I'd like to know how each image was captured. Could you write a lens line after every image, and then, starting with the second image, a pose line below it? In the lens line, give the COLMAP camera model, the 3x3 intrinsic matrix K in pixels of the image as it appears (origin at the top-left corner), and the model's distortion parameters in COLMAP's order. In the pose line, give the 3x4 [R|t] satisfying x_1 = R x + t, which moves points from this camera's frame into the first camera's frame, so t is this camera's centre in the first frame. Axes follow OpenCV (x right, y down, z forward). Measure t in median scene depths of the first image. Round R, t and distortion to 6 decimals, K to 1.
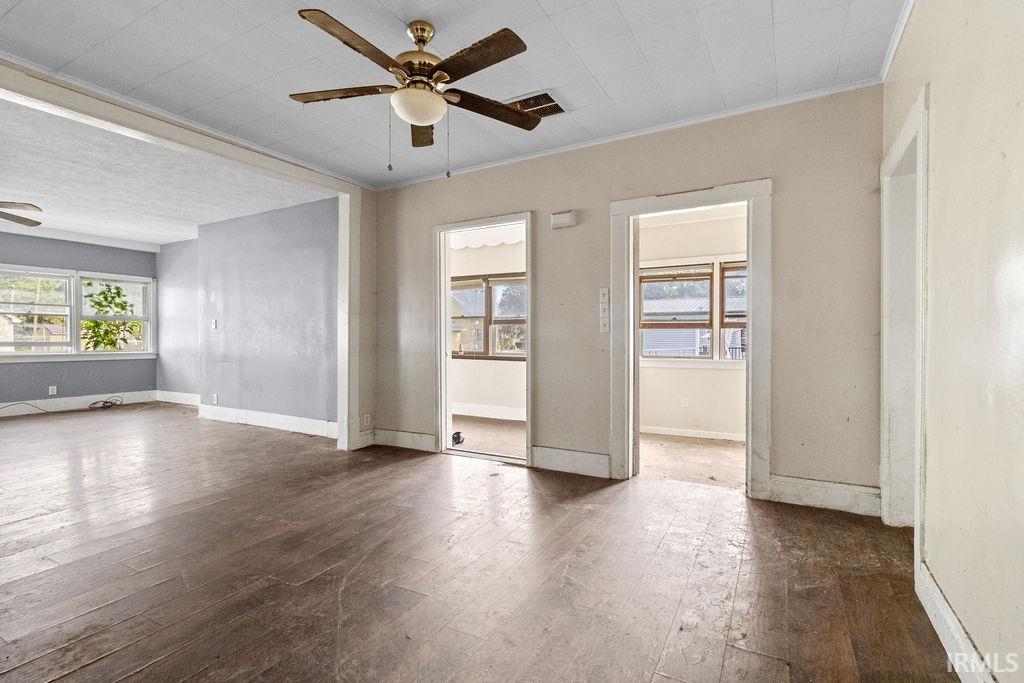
lens RADIAL K [[472.9, 0, 513.0], [0, 472.9, 341.8], [0, 0, 1]] dist [-0.001447, 0.000122]
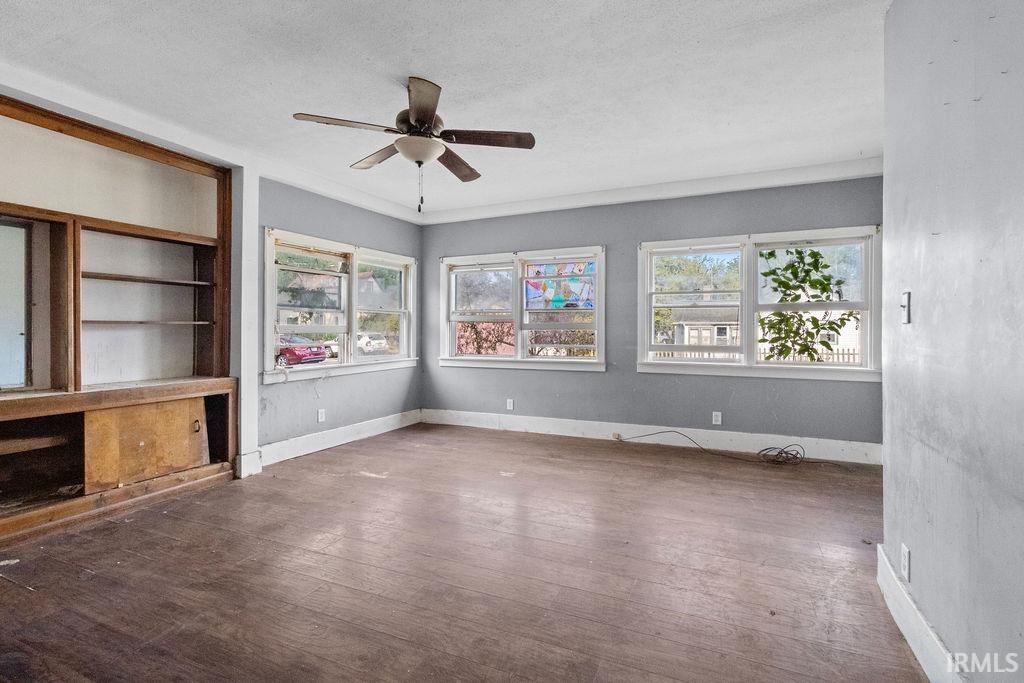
lens RADIAL K [[472.9, 0, 514.4], [0, 472.9, 332.3], [0, 0, 1]] dist [-0.001447, 0.000122]
pose [[0.068865, 0.002501, -0.997623, -0.297979], [-0.011216, 0.999936, 0.001732, -0.016328], [0.997563, 0.011070, 0.068889, 0.616948]]
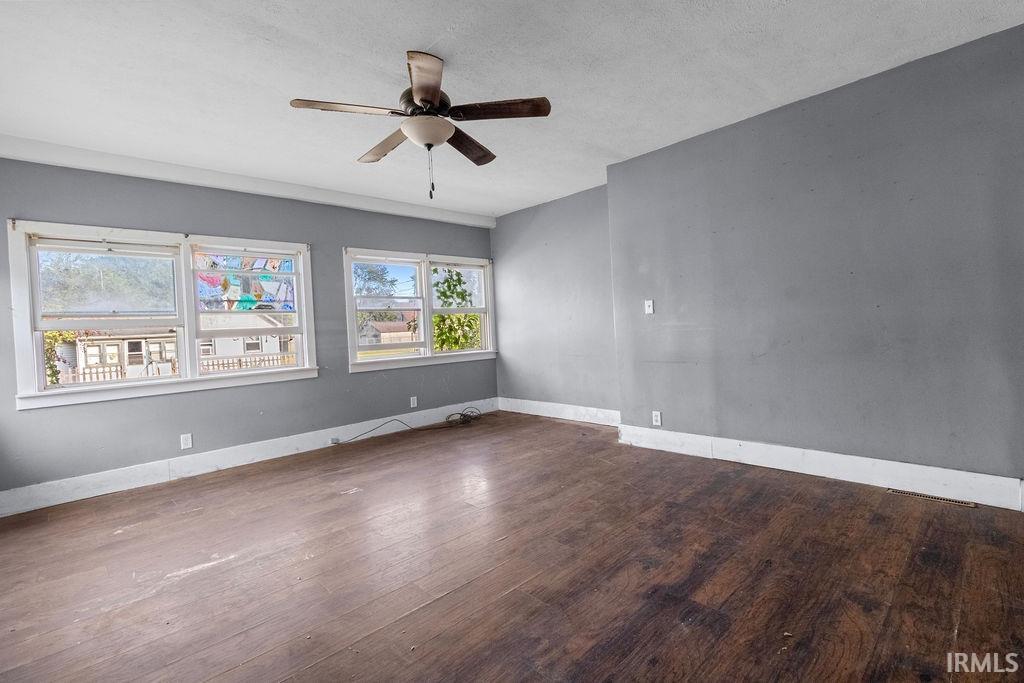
lens RADIAL K [[472.9, 0, 518.1], [0, 472.9, 333.8], [0, 0, 1]] dist [-0.001447, 0.000122]
pose [[0.951921, -0.043976, -0.303172, -0.511032], [0.047220, 0.998879, 0.003374, -0.008398], [0.302684, -0.017528, 0.952930, 0.257632]]
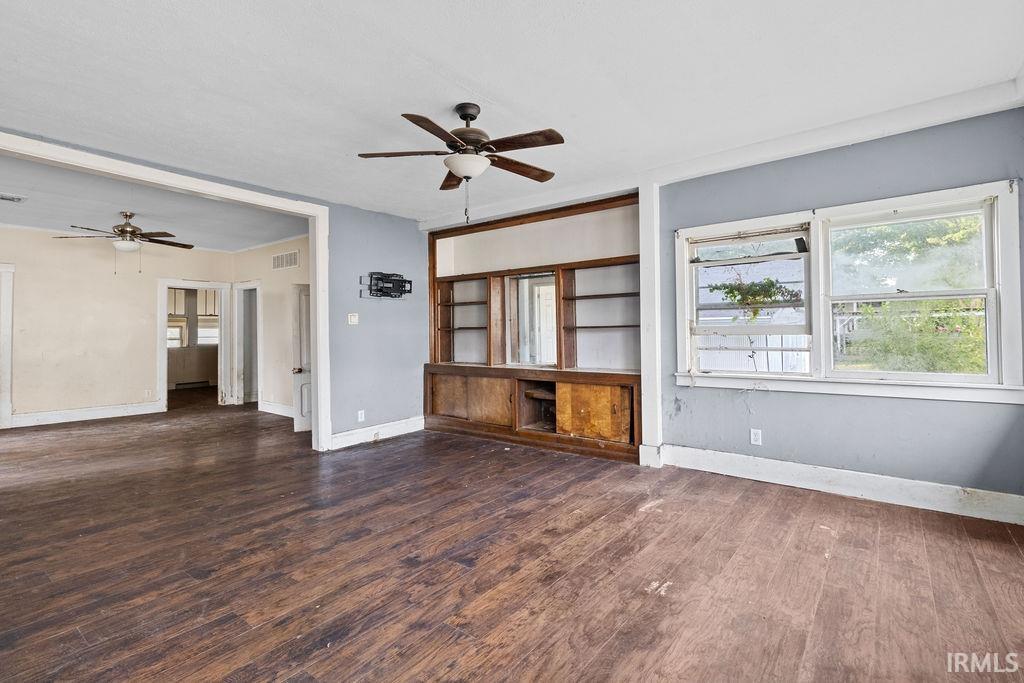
lens RADIAL K [[472.9, 0, 521.9], [0, 472.9, 322.1], [0, 0, 1]] dist [-0.001447, 0.000122]
pose [[-0.988305, 0.011708, 0.152039, -0.773186], [0.010248, 0.999894, -0.010379, -0.022385], [-0.152145, -0.008699, -0.988320, 0.945398]]
